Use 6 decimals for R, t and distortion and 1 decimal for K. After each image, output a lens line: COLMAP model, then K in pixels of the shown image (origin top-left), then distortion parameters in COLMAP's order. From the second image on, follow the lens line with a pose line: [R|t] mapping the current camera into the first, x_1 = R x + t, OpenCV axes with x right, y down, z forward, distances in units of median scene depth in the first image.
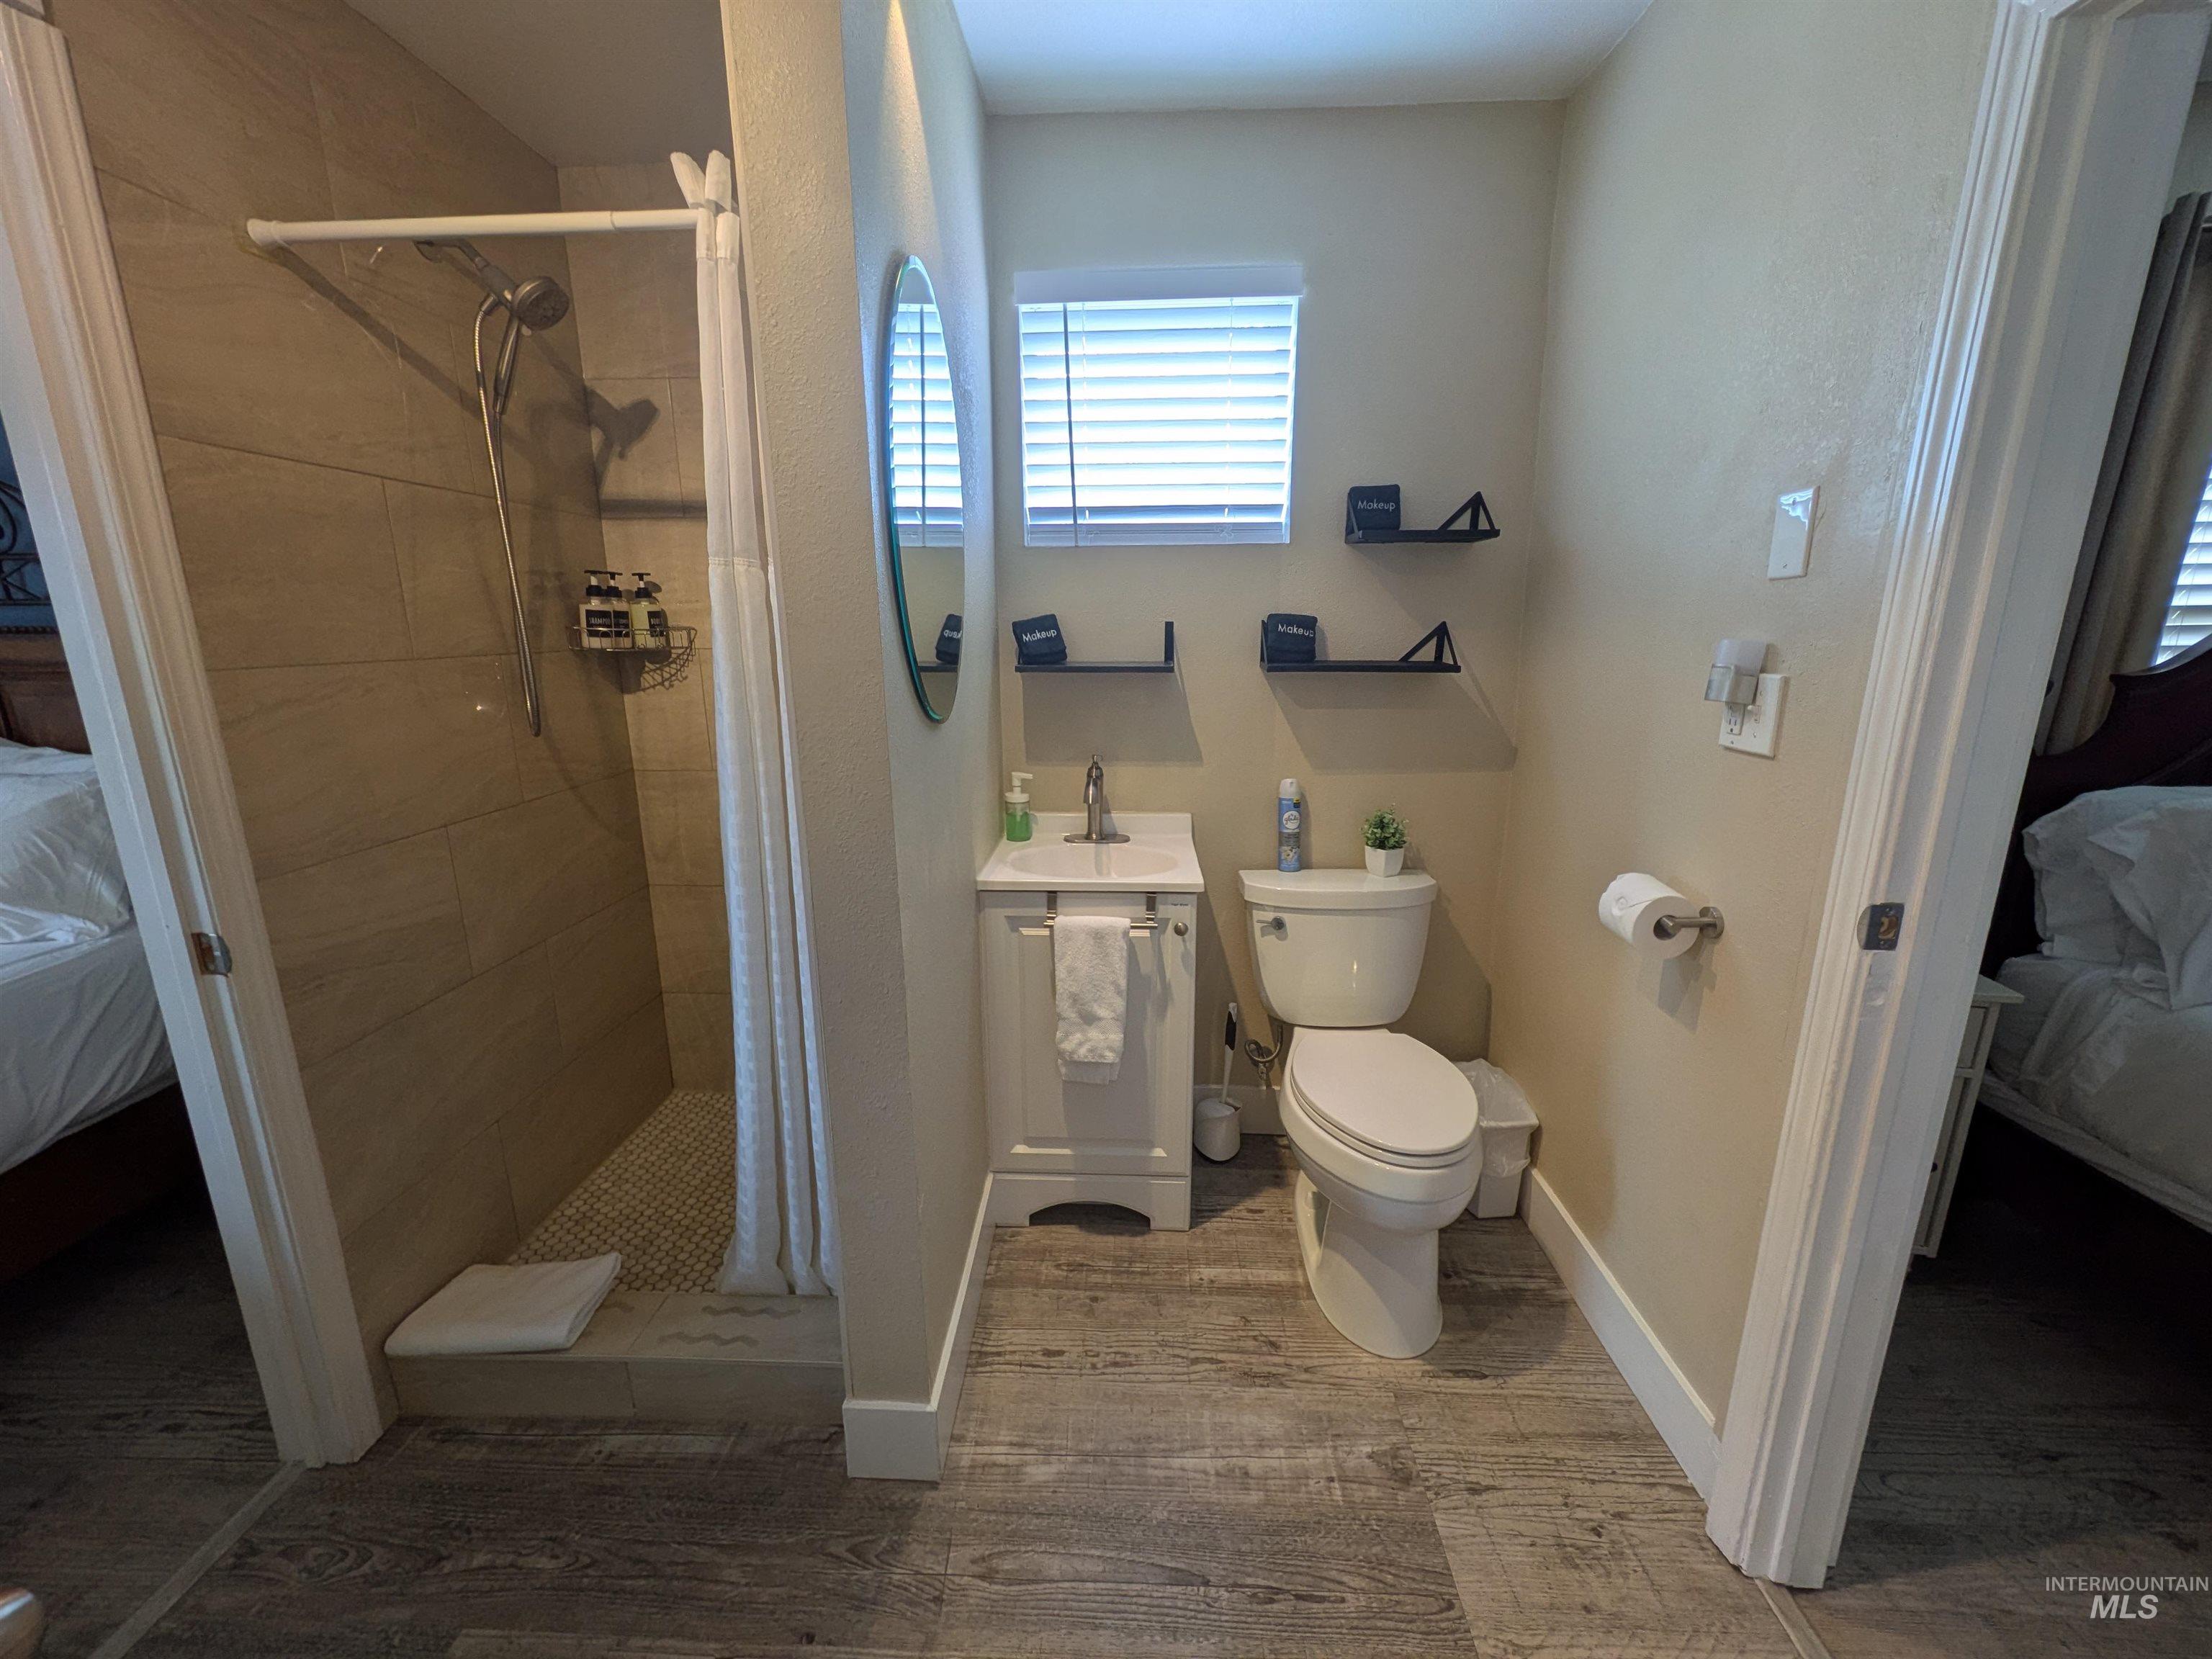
lens RADIAL K [[876.4, 0, 1107.6], [0, 876.4, 823.8], [0, 0, 1]] dist [0.000665, 0.000350]
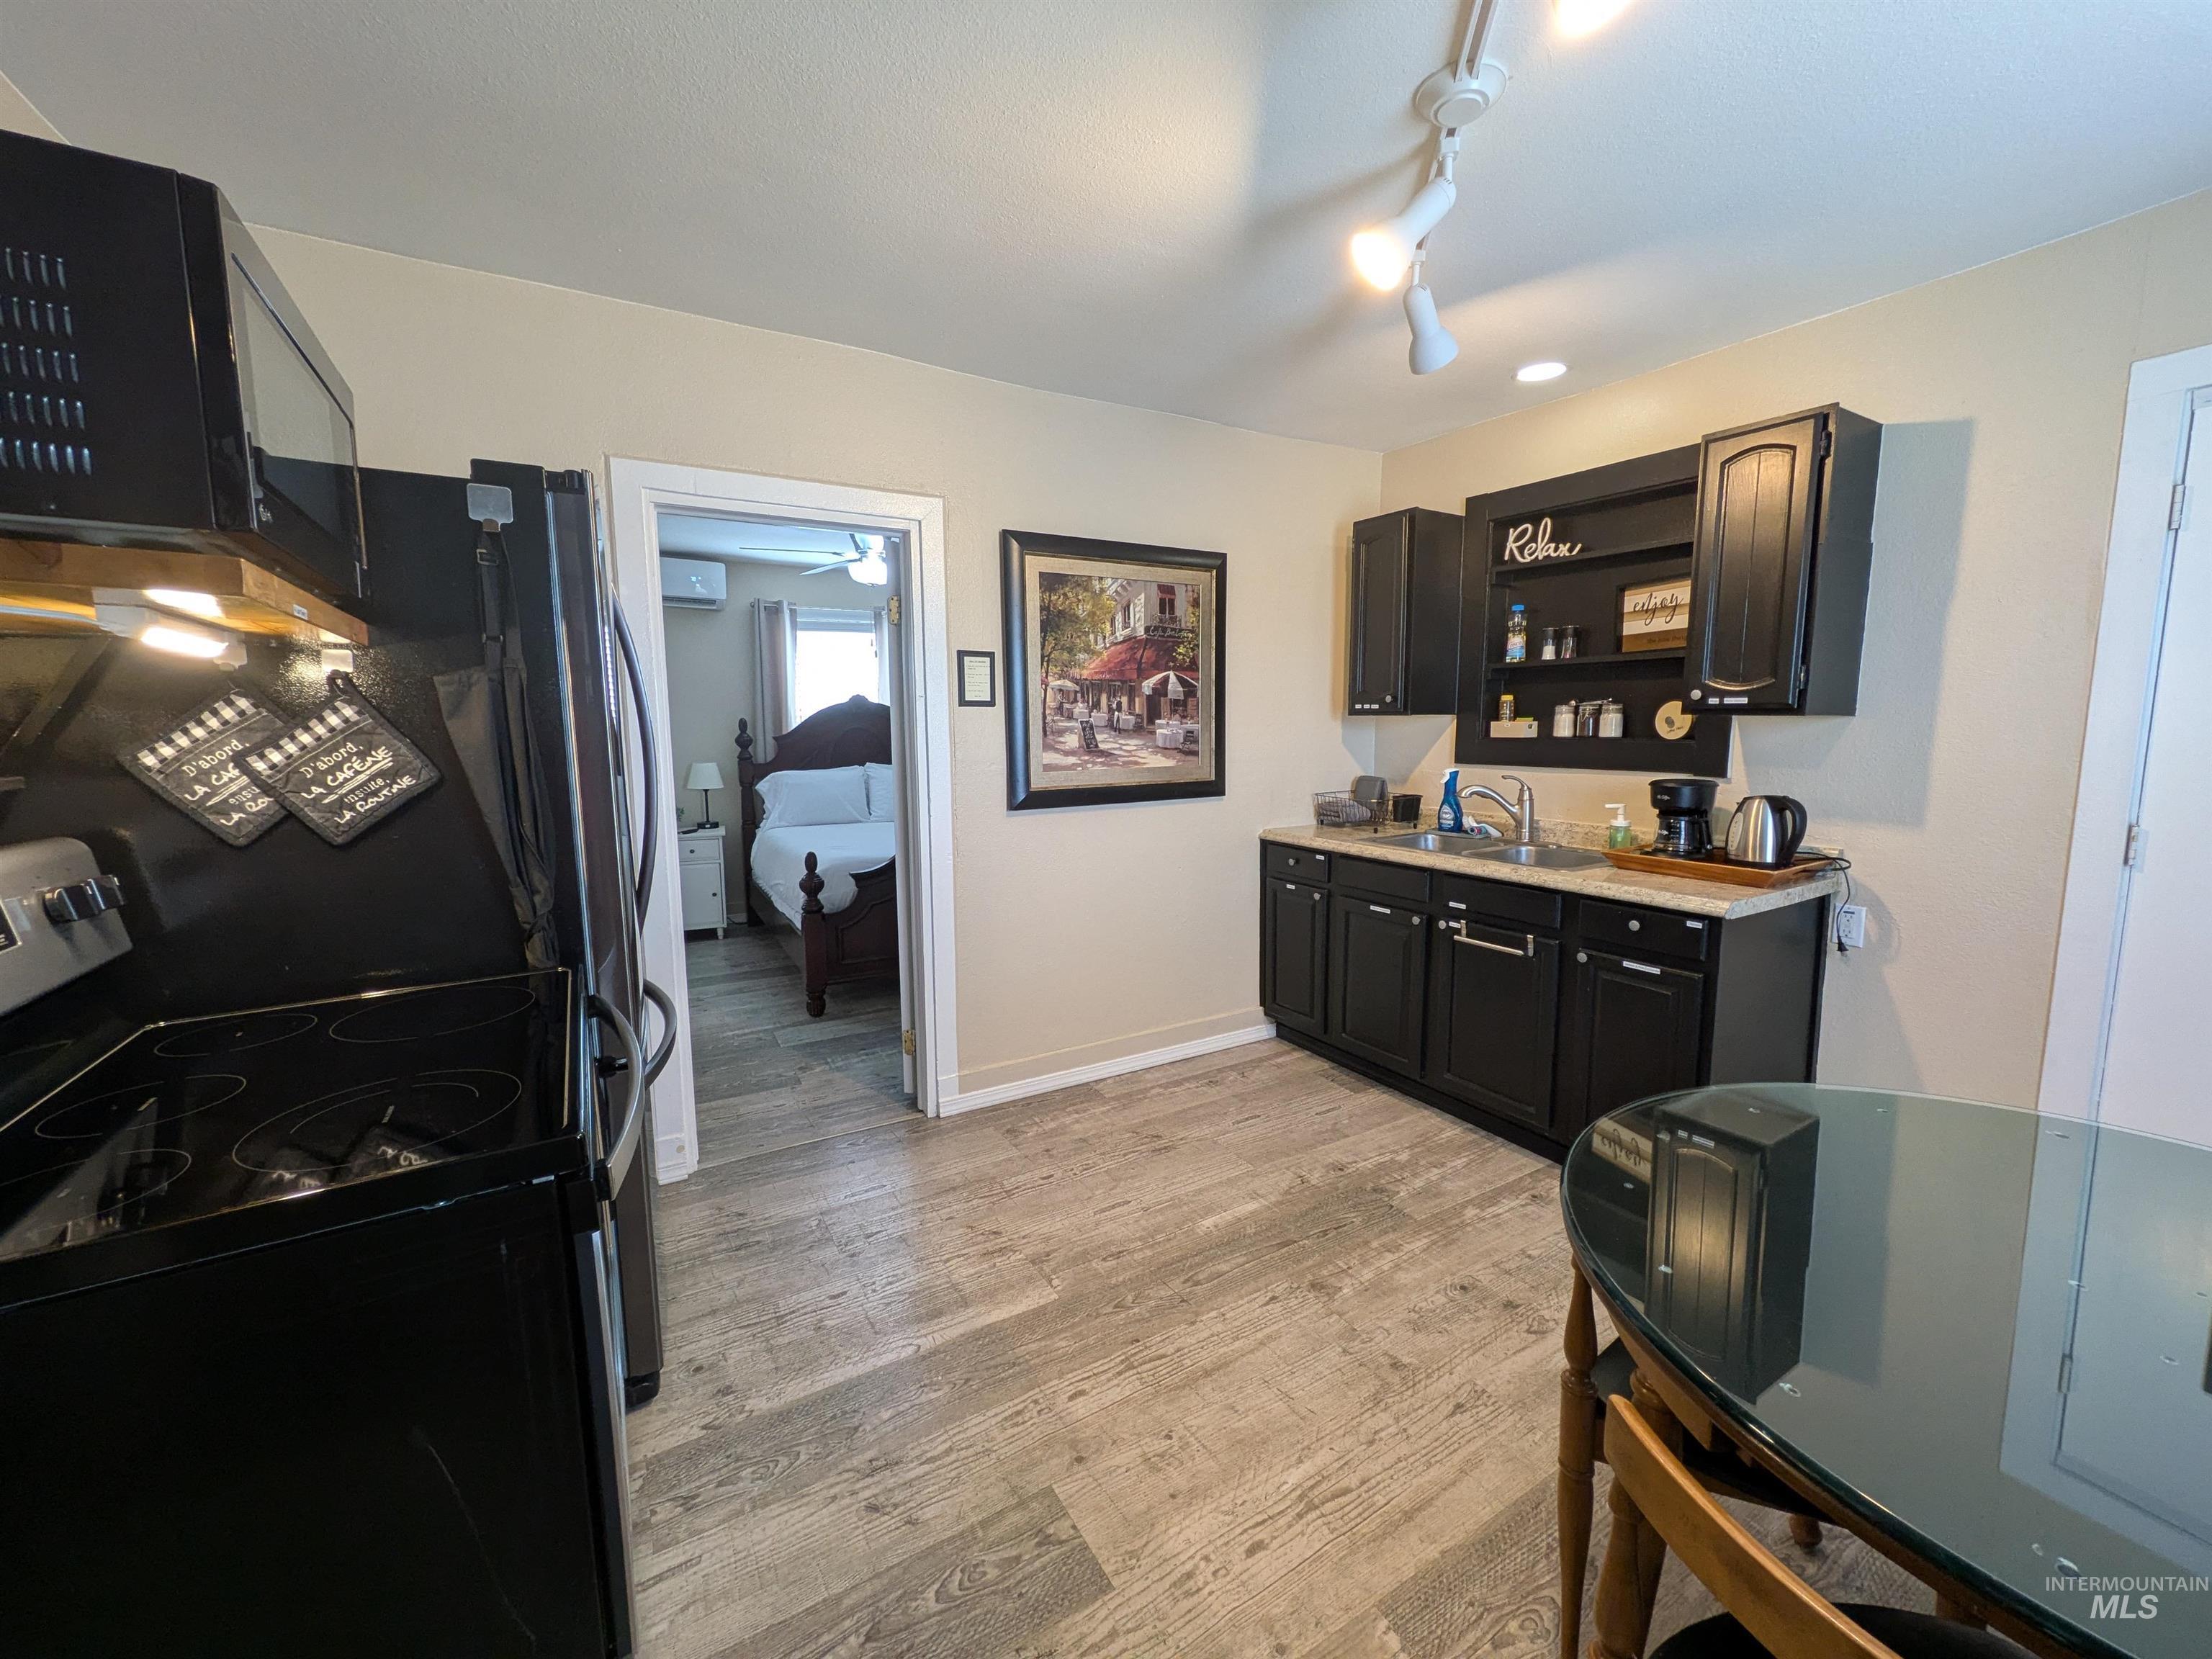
lens RADIAL K [[876.4, 0, 1106.6], [0, 876.4, 823.0], [0, 0, 1]] dist [0.000665, 0.000350]
pose [[-0.829278, 0.070461, -0.554377, 0.451712], [-0.117482, 0.947869, 0.296212, -0.371287], [0.546348, 0.310771, -0.777769, 1.656100]]
